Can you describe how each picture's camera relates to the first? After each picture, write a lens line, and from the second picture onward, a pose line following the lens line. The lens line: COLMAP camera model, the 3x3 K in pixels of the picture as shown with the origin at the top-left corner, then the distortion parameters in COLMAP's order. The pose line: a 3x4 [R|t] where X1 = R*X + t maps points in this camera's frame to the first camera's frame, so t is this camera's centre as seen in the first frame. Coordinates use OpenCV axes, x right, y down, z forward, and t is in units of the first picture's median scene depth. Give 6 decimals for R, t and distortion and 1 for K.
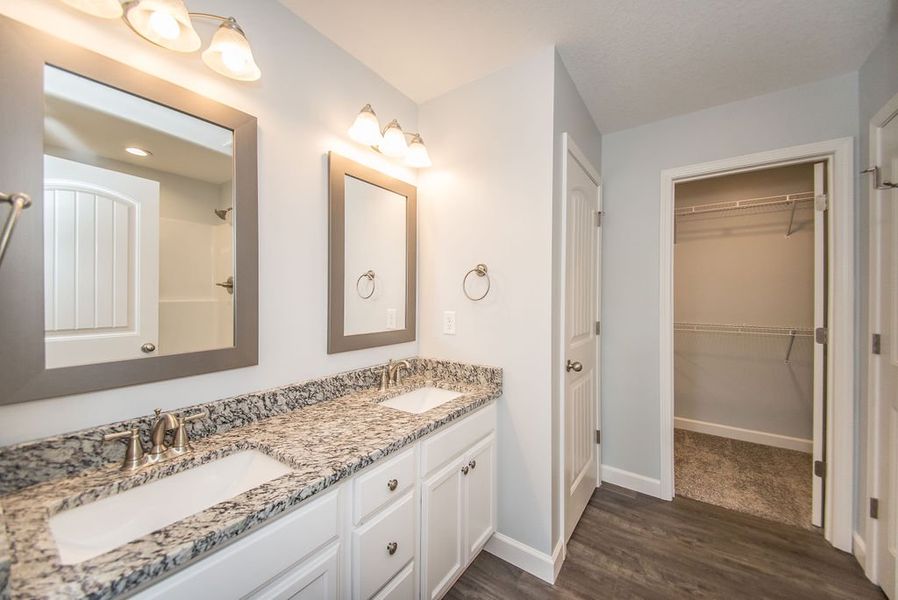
lens RADIAL K [[330.5, 0, 450.0], [0, 330.5, 290.2], [0, 0, 1]] dist [0.020777, -0.012230]
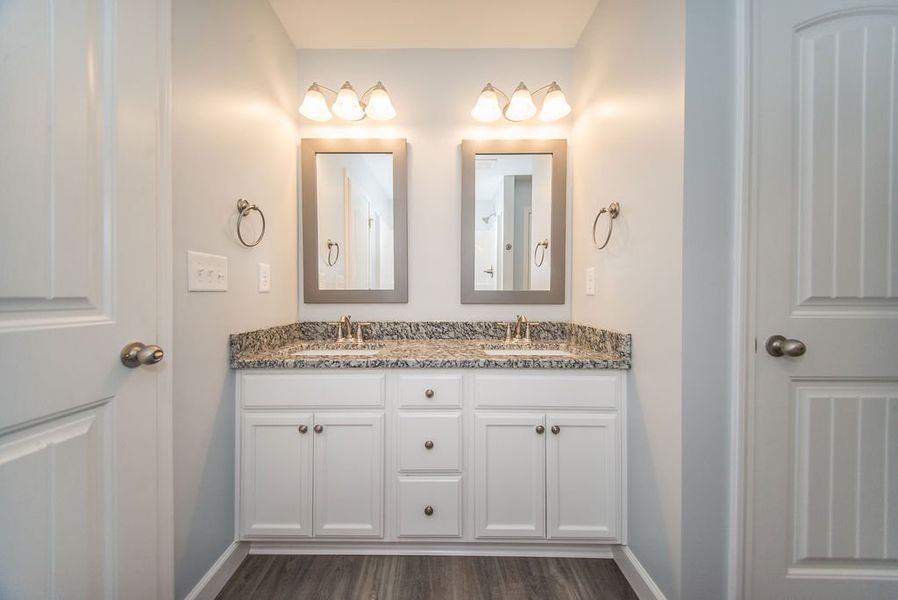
lens RADIAL K [[310.1, 0, 446.7], [0, 310.1, 295.6], [0, 0, 1]] dist [0.012751, -0.000026]
pose [[0.568698, -0.003690, -0.822538, 0.608734], [0.015175, 0.999867, 0.006007, 0.166520], [0.822407, -0.015898, 0.568678, 0.311419]]
